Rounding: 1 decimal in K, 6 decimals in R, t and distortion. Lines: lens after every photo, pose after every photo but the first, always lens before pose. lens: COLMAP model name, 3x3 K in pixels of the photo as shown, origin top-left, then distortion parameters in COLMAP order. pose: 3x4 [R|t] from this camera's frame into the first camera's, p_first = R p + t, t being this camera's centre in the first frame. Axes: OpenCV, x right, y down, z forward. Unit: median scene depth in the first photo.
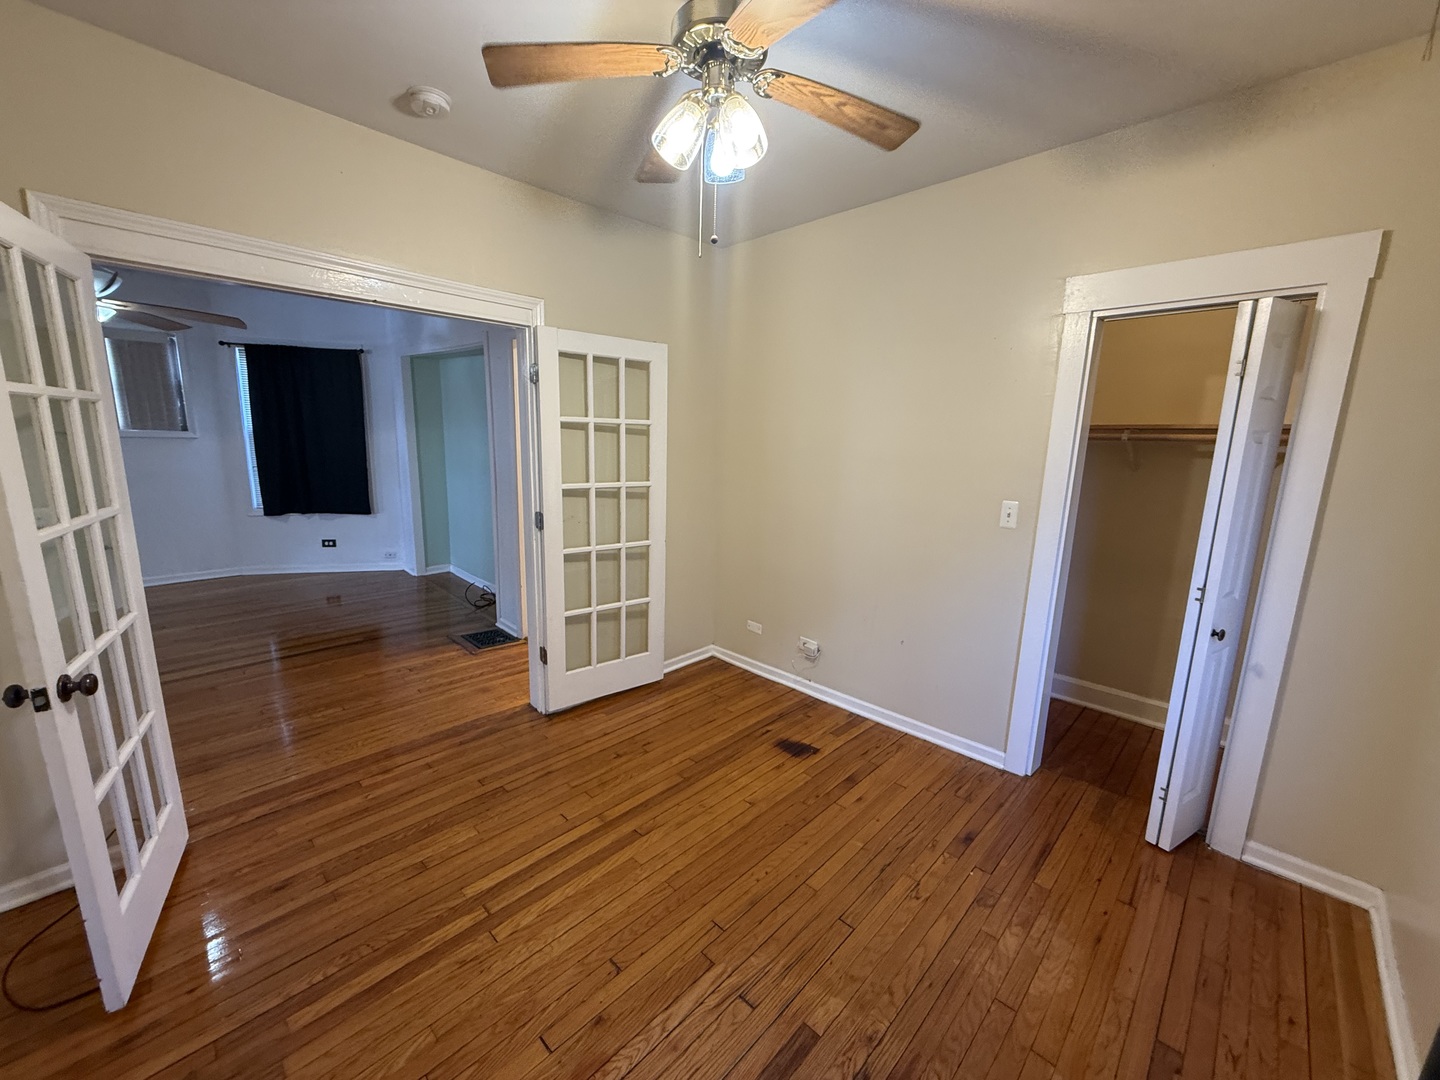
lens RADIAL K [[571.1, 0, 720.6], [0, 571.1, 539.0], [0, 0, 1]] dist [0.000055, -0.000576]
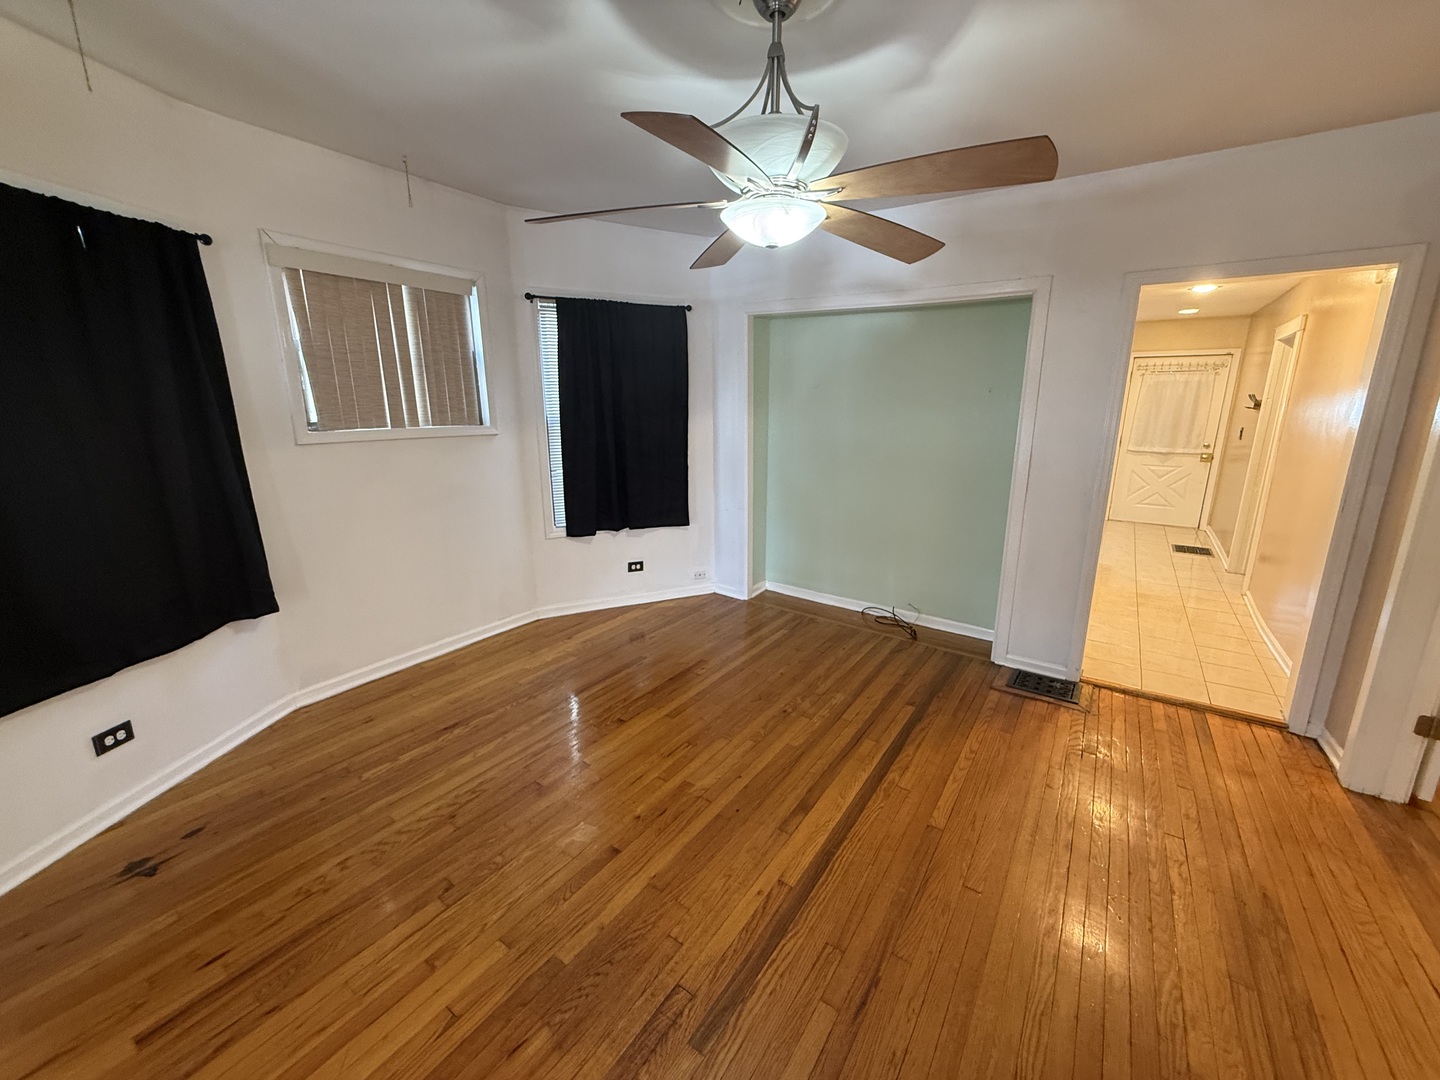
lens RADIAL K [[571.1, 0, 717.1], [0, 571.1, 539.9], [0, 0, 1]] dist [0.000055, -0.000576]
pose [[0.986840, -0.065155, 0.147991, -0.704762], [0.056899, 0.996614, 0.059356, -0.068448], [-0.151357, -0.050154, 0.987206, 0.238937]]
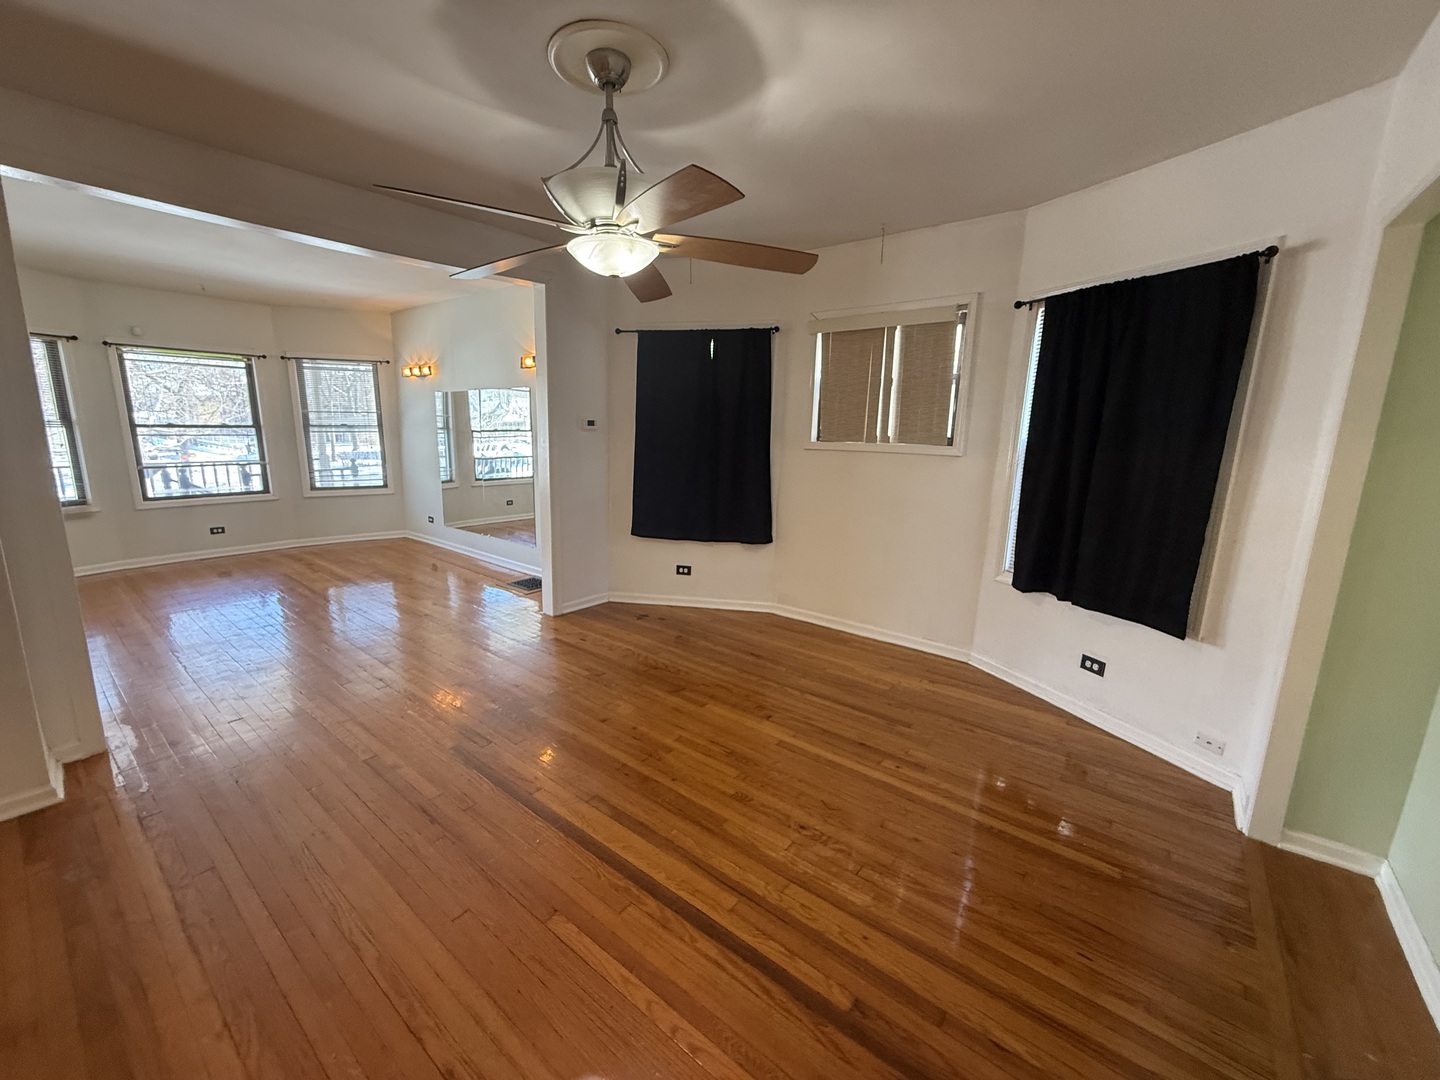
lens RADIAL K [[571.1, 0, 713.2], [0, 571.1, 542.1], [0, 0, 1]] dist [0.000055, -0.000576]
pose [[0.098990, 0.171350, -0.980225, -0.236633], [-0.201673, 0.968075, 0.148859, -0.110685], [0.974438, 0.182949, 0.130386, 0.591310]]
